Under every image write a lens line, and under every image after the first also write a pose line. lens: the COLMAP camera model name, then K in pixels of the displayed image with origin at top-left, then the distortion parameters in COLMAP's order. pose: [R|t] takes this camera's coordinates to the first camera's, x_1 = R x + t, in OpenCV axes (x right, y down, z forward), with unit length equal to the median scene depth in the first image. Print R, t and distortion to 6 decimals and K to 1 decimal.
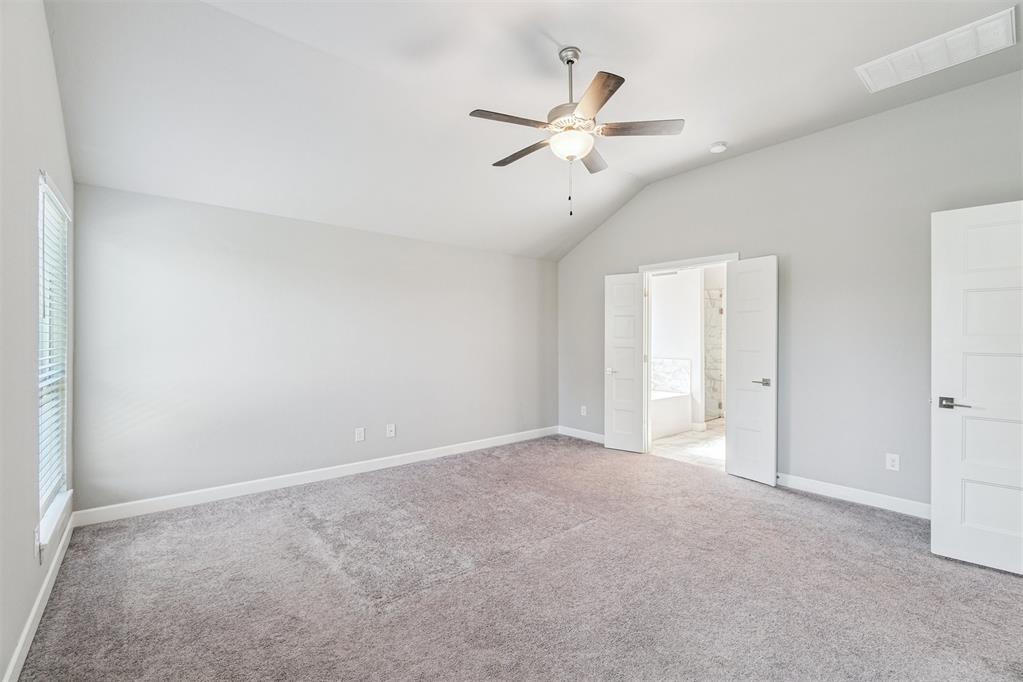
lens RADIAL K [[438.3, 0, 511.6], [0, 438.3, 339.5], [0, 0, 1]] dist [-0.006395, 0.002769]
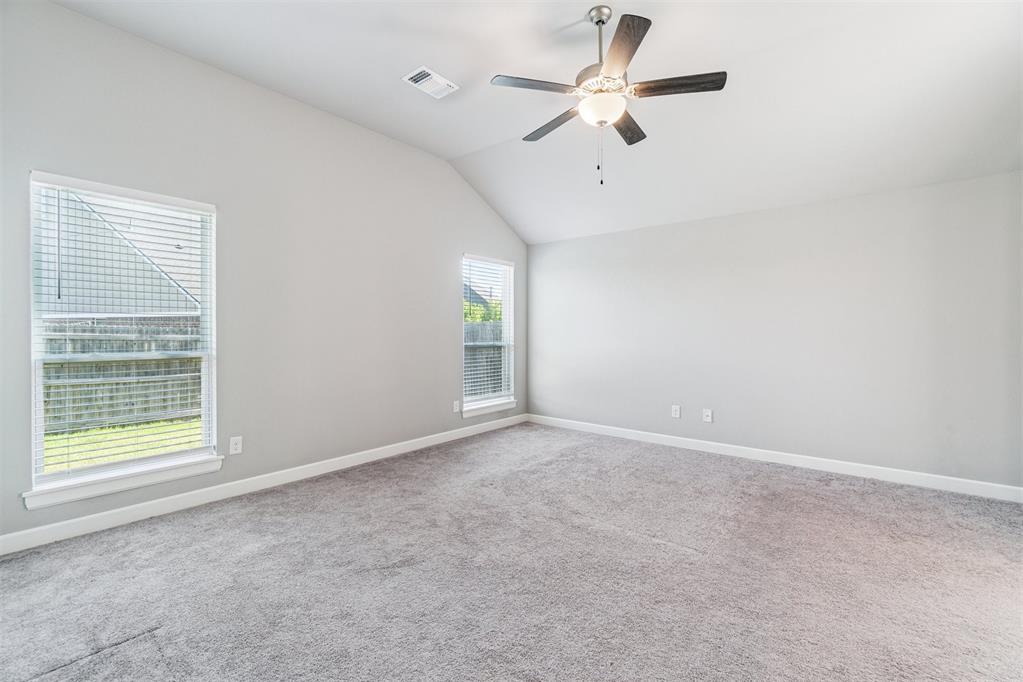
lens RADIAL K [[438.3, 0, 515.2], [0, 438.3, 338.5], [0, 0, 1]] dist [-0.006395, 0.002769]
pose [[0.180296, 0.010344, -0.983558, 0.718756], [0.000535, 0.999944, 0.010615, 0.025250], [0.983612, -0.002440, 0.180280, 0.450560]]
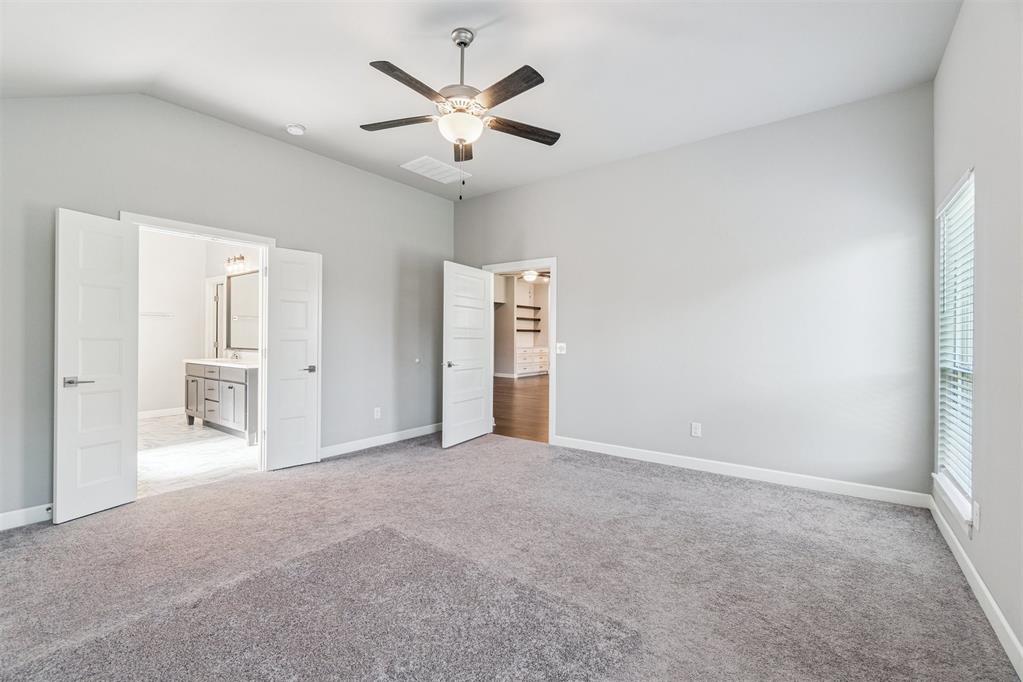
lens RADIAL K [[438.3, 0, 509.9], [0, 438.3, 339.2], [0, 0, 1]] dist [-0.006395, 0.002769]
pose [[-0.231779, -0.013657, 0.972672, -0.593822], [-0.007749, 0.999896, 0.012193, 0.006942], [-0.972737, -0.004711, -0.231861, 0.783902]]
